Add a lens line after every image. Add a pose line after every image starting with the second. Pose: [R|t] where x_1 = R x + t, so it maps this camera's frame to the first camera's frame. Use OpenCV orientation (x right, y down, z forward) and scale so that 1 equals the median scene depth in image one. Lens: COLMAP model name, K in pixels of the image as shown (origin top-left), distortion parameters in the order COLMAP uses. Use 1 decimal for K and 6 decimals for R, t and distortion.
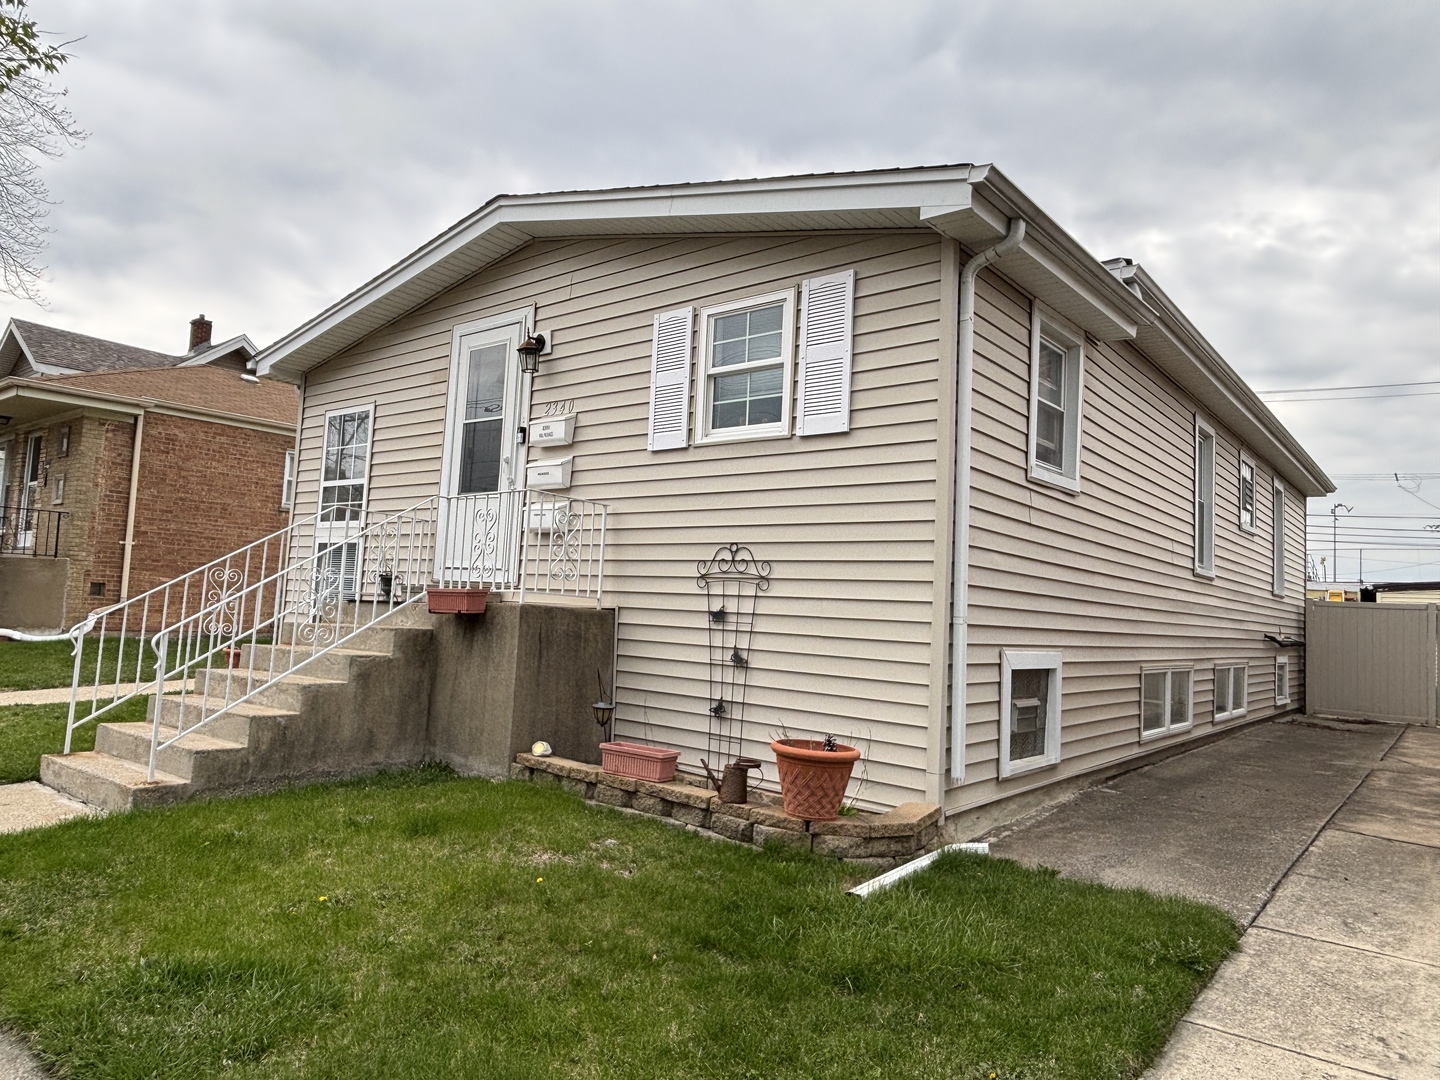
lens RADIAL K [[922.3, 0, 721.5], [0, 922.3, 540.3], [0, 0, 1]] dist [0.015967, -0.022883]
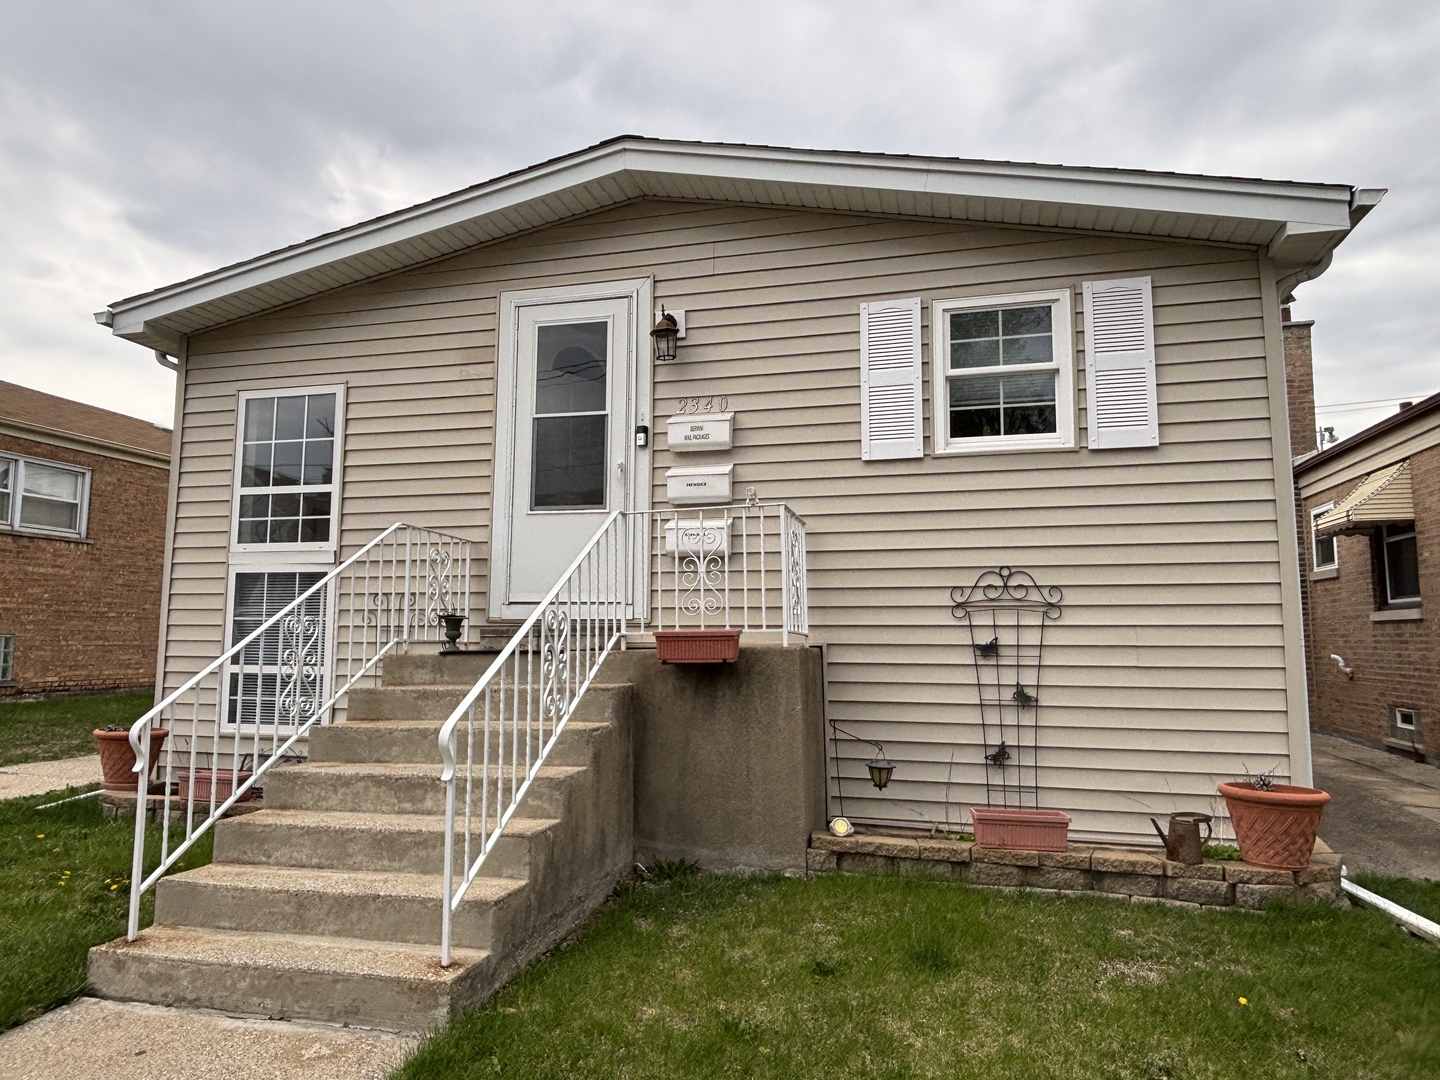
lens RADIAL K [[922.3, 0, 709.4], [0, 922.3, 539.0], [0, 0, 1]] dist [0.015967, -0.022883]
pose [[0.914716, -0.001431, 0.404094, -0.587089], [0.010172, 0.999758, -0.019484, -0.008986], [-0.403969, 0.021933, 0.914510, 0.289865]]
